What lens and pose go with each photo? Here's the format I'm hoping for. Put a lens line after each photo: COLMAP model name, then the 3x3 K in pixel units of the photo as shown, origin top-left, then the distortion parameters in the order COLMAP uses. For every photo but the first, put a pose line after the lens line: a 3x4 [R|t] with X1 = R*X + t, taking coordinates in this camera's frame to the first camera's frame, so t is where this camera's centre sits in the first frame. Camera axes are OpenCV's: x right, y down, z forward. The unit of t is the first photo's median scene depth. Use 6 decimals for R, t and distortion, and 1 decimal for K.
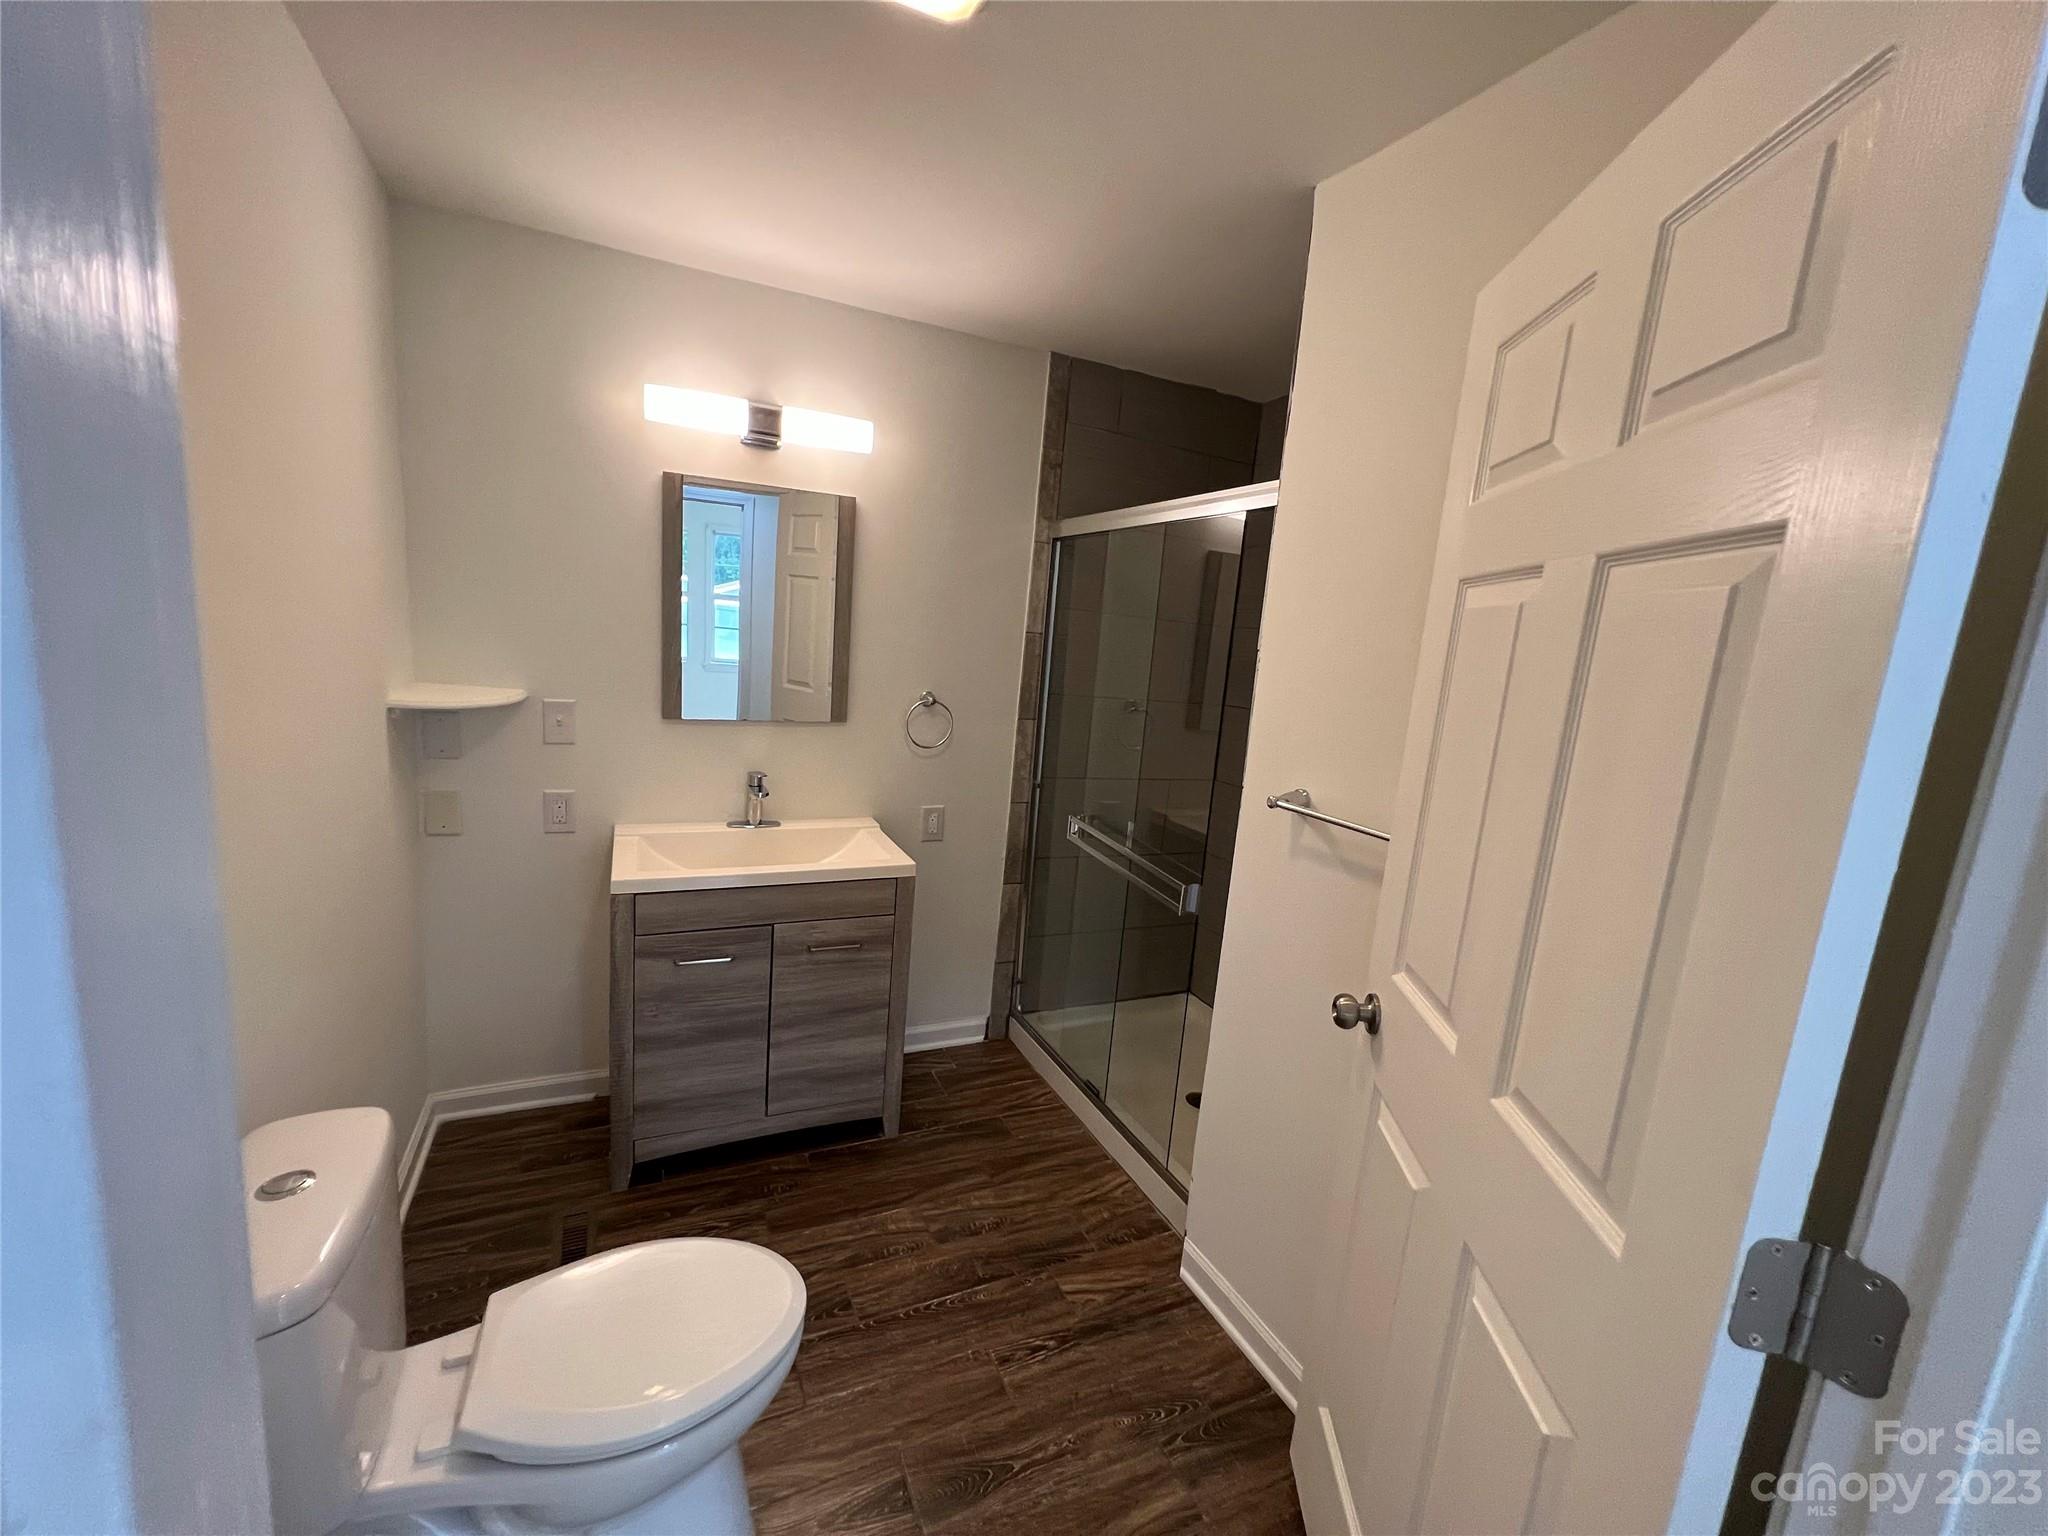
lens RADIAL K [[823.7, 0, 1026.2], [0, 823.7, 779.2], [0, 0, 1]] dist [-0.000395, 0.000140]
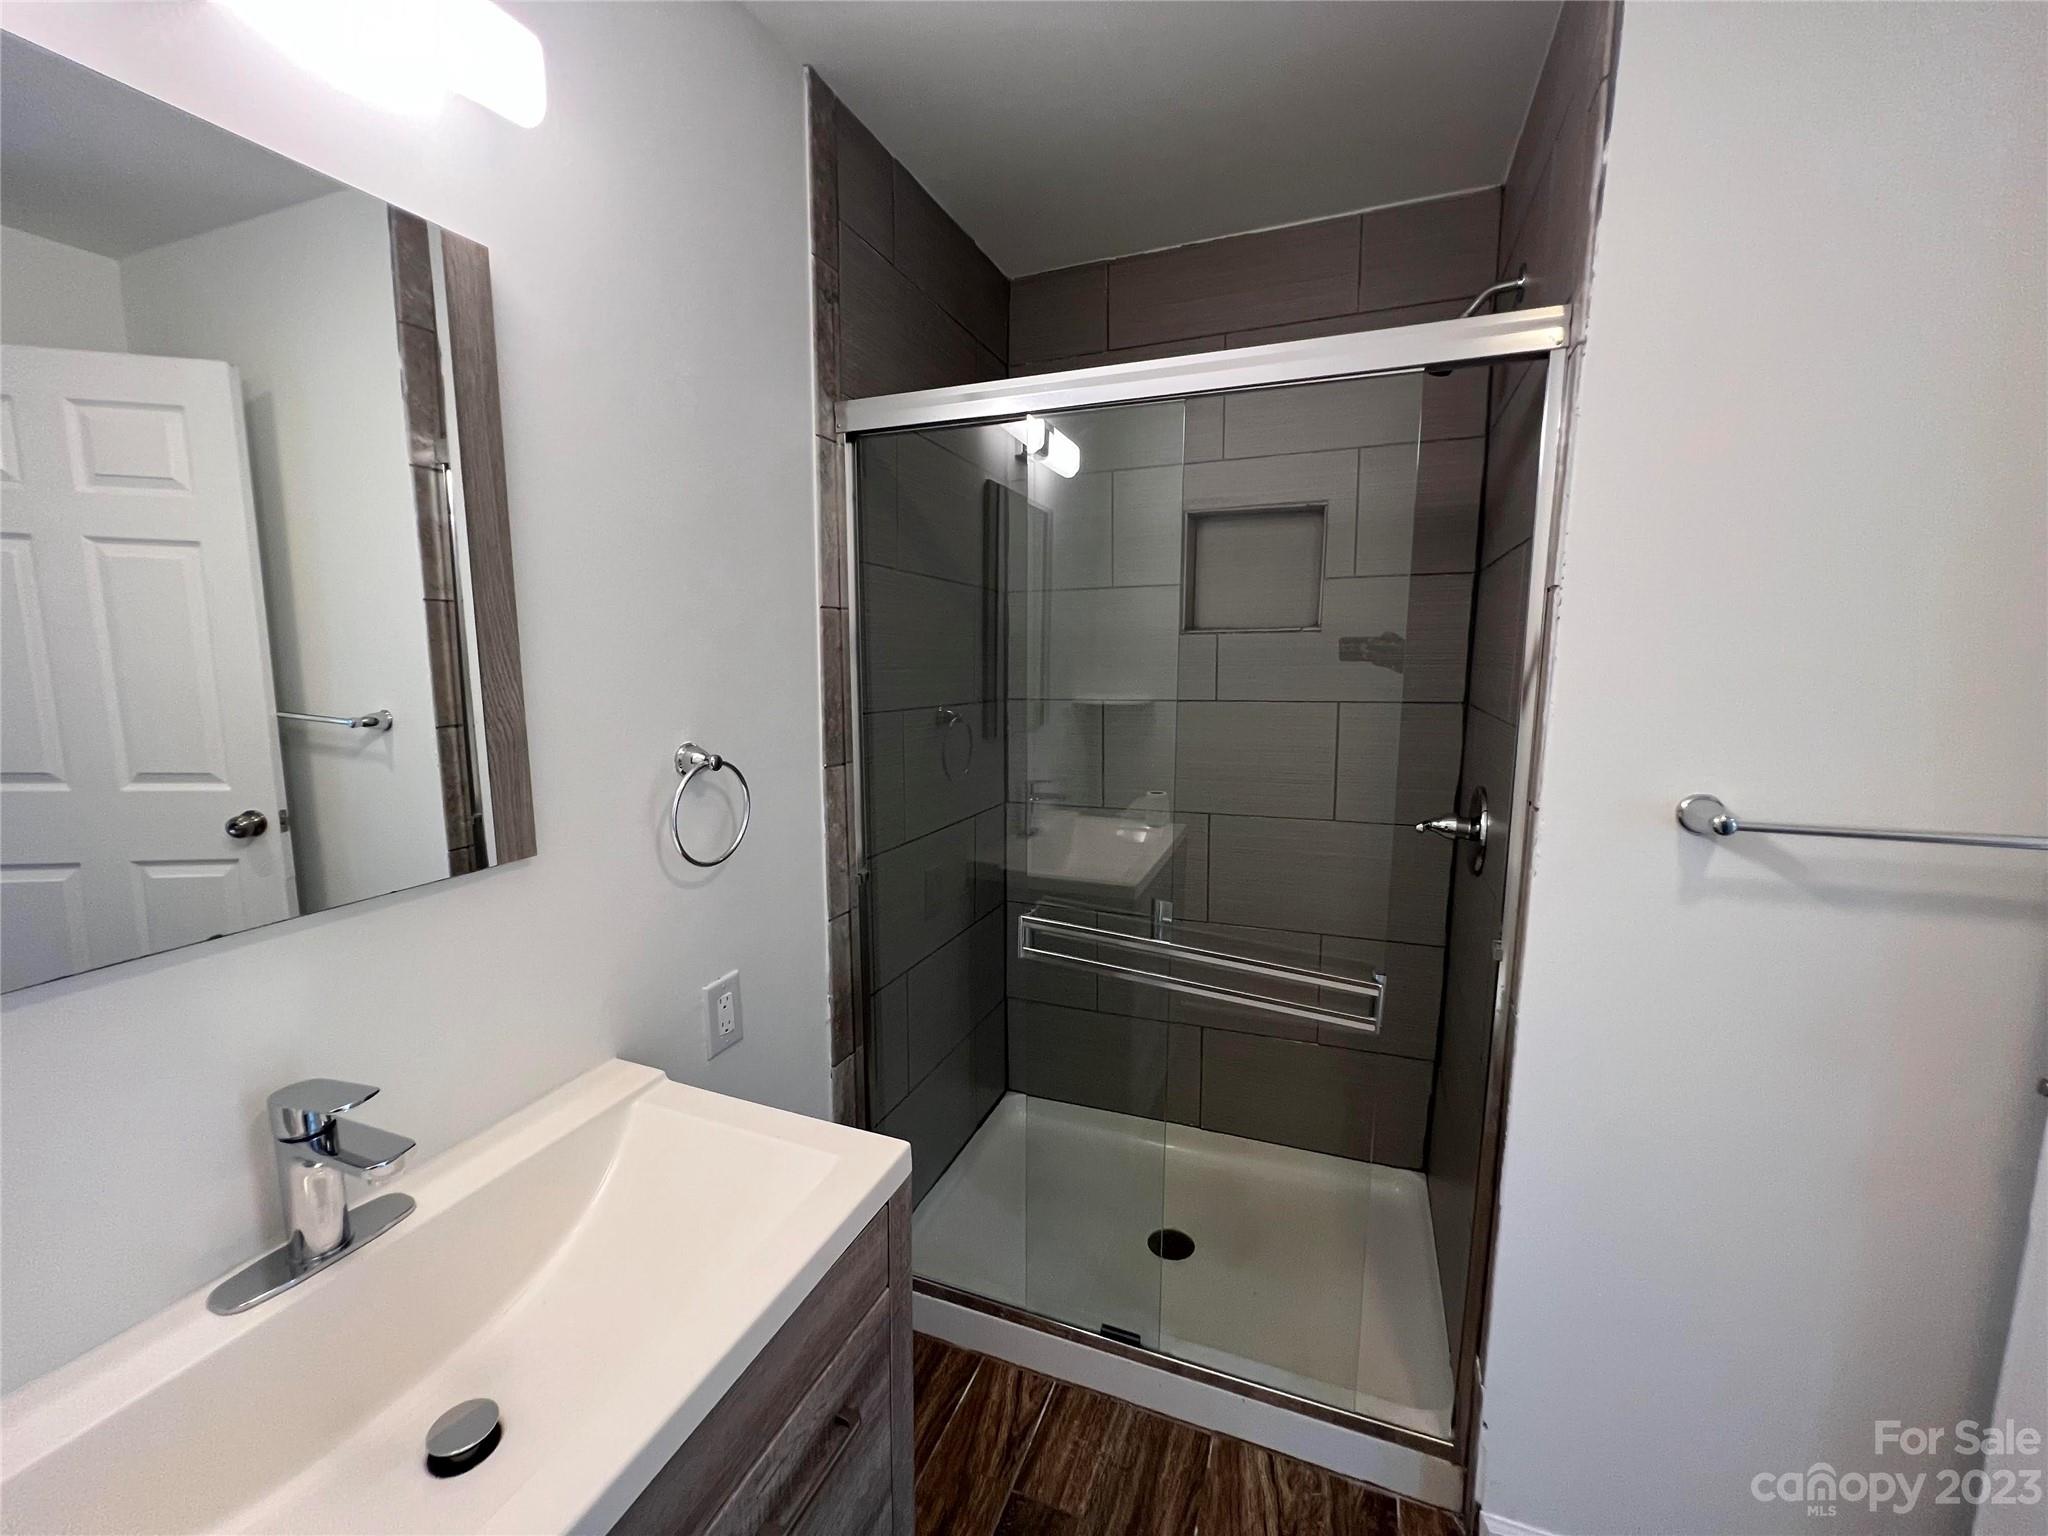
lens RADIAL K [[819.6, 0, 1022.3], [0, 819.6, 763.9], [0, 0, 1]] dist [-0.001575, 0.000786]
pose [[0.726541, -0.177791, 0.663723, -0.295582], [0.179806, 0.981480, 0.066084, -0.093673], [-0.663180, 0.071329, 0.745053, 0.552090]]
